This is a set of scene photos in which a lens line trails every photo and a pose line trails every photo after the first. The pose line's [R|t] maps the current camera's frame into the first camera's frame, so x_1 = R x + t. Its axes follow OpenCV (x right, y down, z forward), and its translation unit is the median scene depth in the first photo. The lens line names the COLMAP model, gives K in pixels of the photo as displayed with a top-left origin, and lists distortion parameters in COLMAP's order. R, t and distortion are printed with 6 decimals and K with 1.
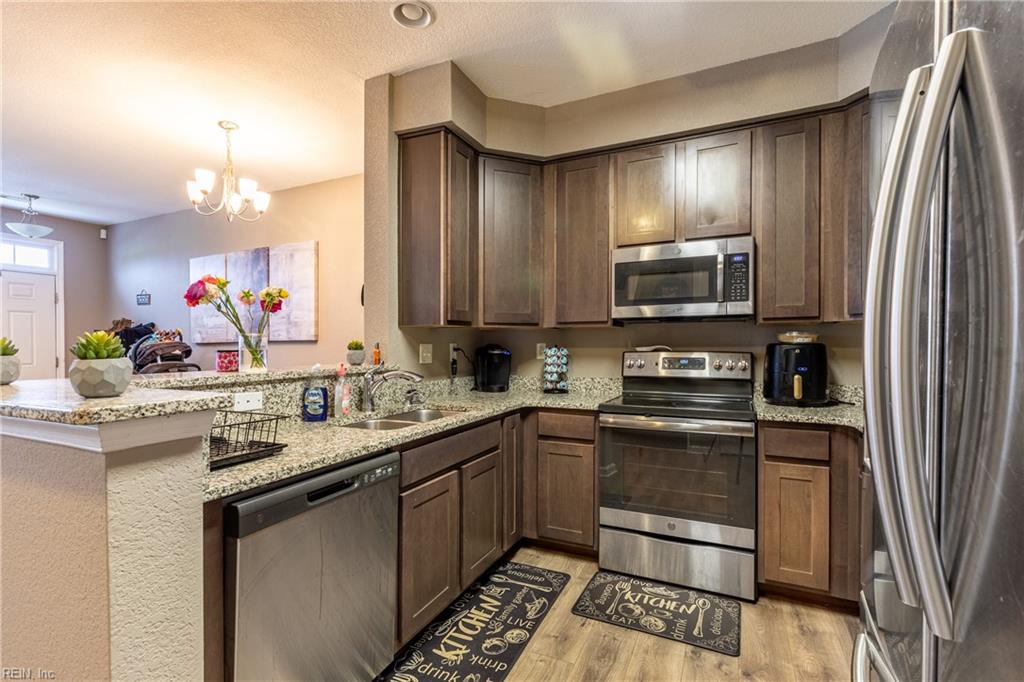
lens RADIAL K [[471.1, 0, 527.2], [0, 471.1, 355.2], [0, 0, 1]] dist [0.004015, -0.000331]
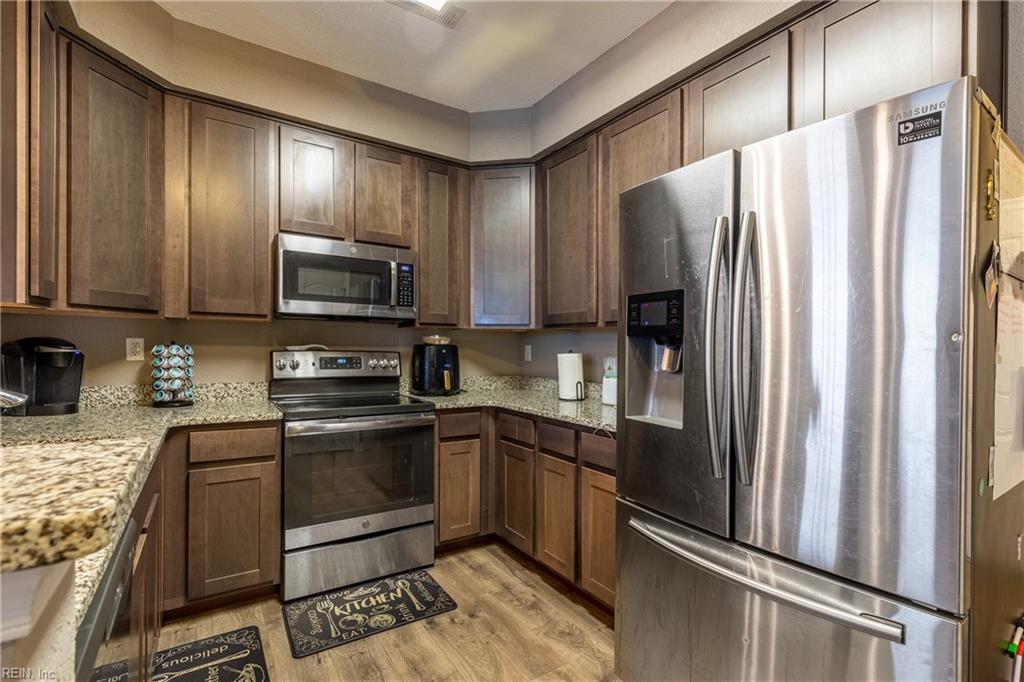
lens RADIAL K [[471.1, 0, 524.7], [0, 471.1, 354.4], [0, 0, 1]] dist [0.004015, -0.000331]
pose [[0.511242, -0.001883, 0.859435, -0.384027], [0.001406, 0.999998, 0.001355, -0.001445], [-0.859436, 0.000516, 0.511244, 0.191449]]
